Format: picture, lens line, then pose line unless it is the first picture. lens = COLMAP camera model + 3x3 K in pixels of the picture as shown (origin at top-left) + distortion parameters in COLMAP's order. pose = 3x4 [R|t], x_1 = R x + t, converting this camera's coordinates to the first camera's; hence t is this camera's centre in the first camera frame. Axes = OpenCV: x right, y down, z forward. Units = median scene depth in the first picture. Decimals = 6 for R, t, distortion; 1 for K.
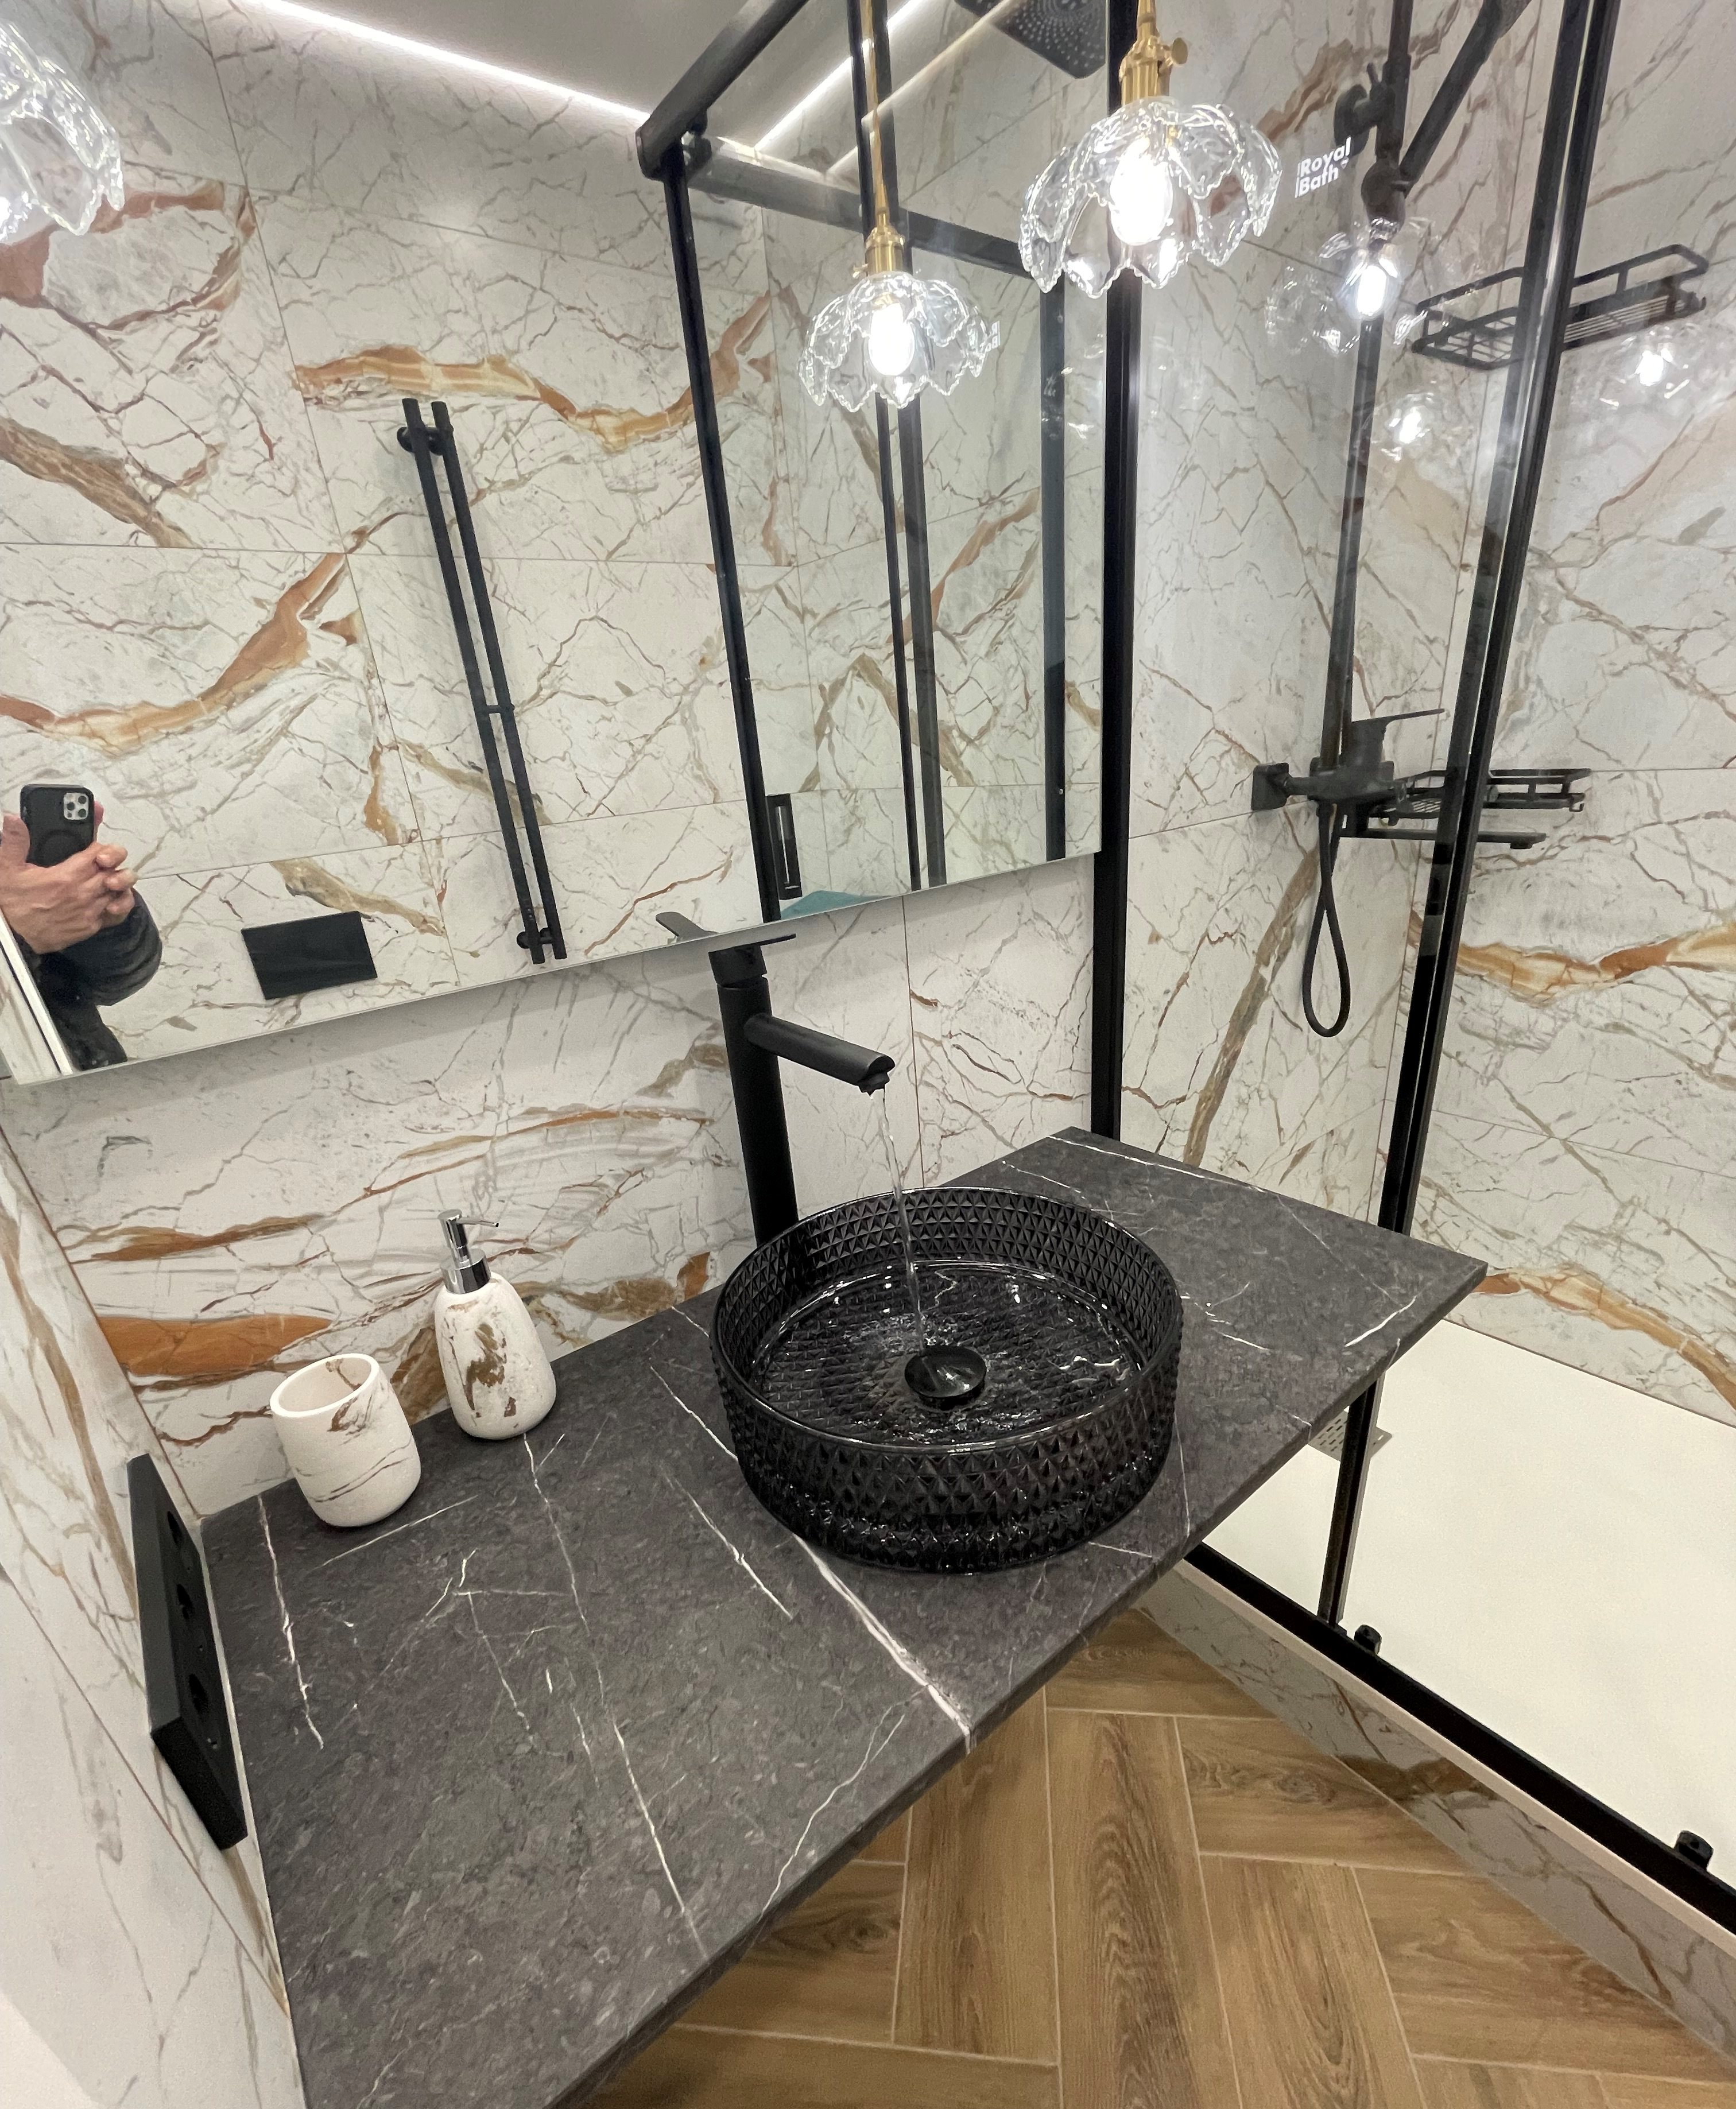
lens RADIAL K [[940.0, 0, 873.5], [0, 940.0, 1158.9], [0, 0, 1]] dist [-0.007734, 0.000446]
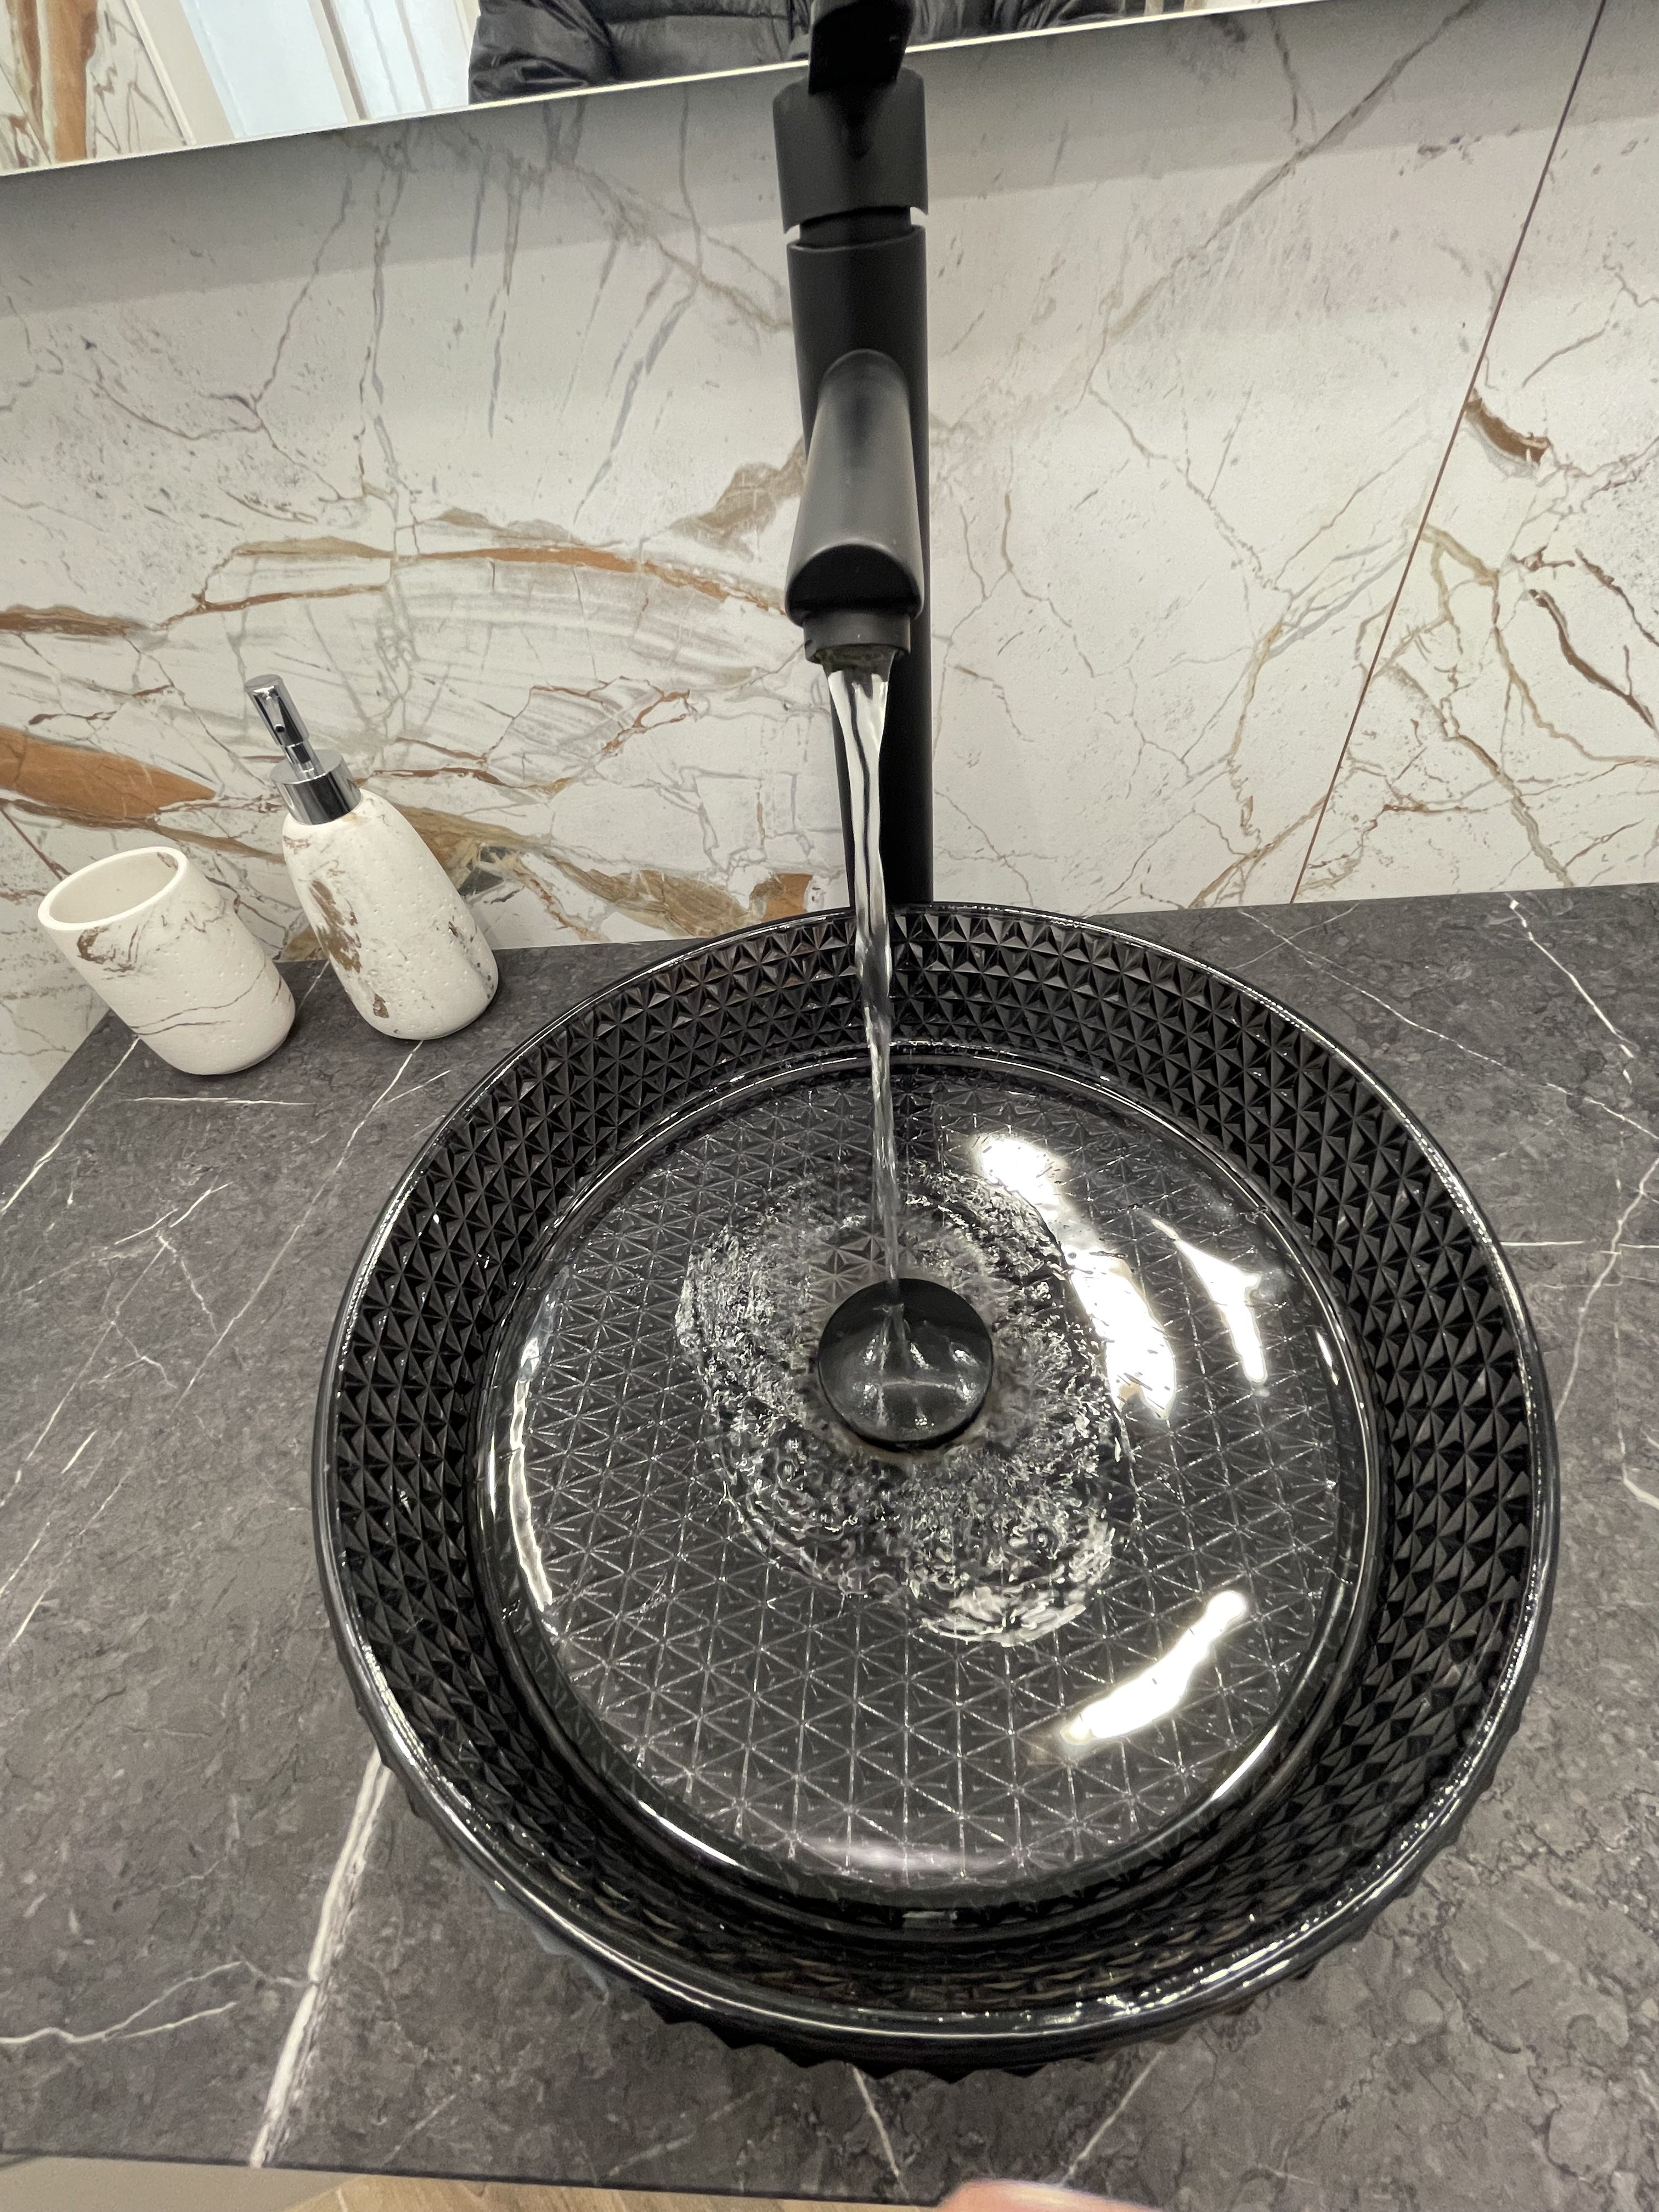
lens RADIAL K [[899.7, 0, 836.8], [0, 899.7, 1101.6], [0, 0, 1]] dist [-0.003442, -0.000232]
pose [[0.768605, 0.490273, -0.410948, 0.157373], [-0.243685, 0.818333, 0.520527, -0.092286], [0.591492, -0.299938, 0.748448, 0.629380]]
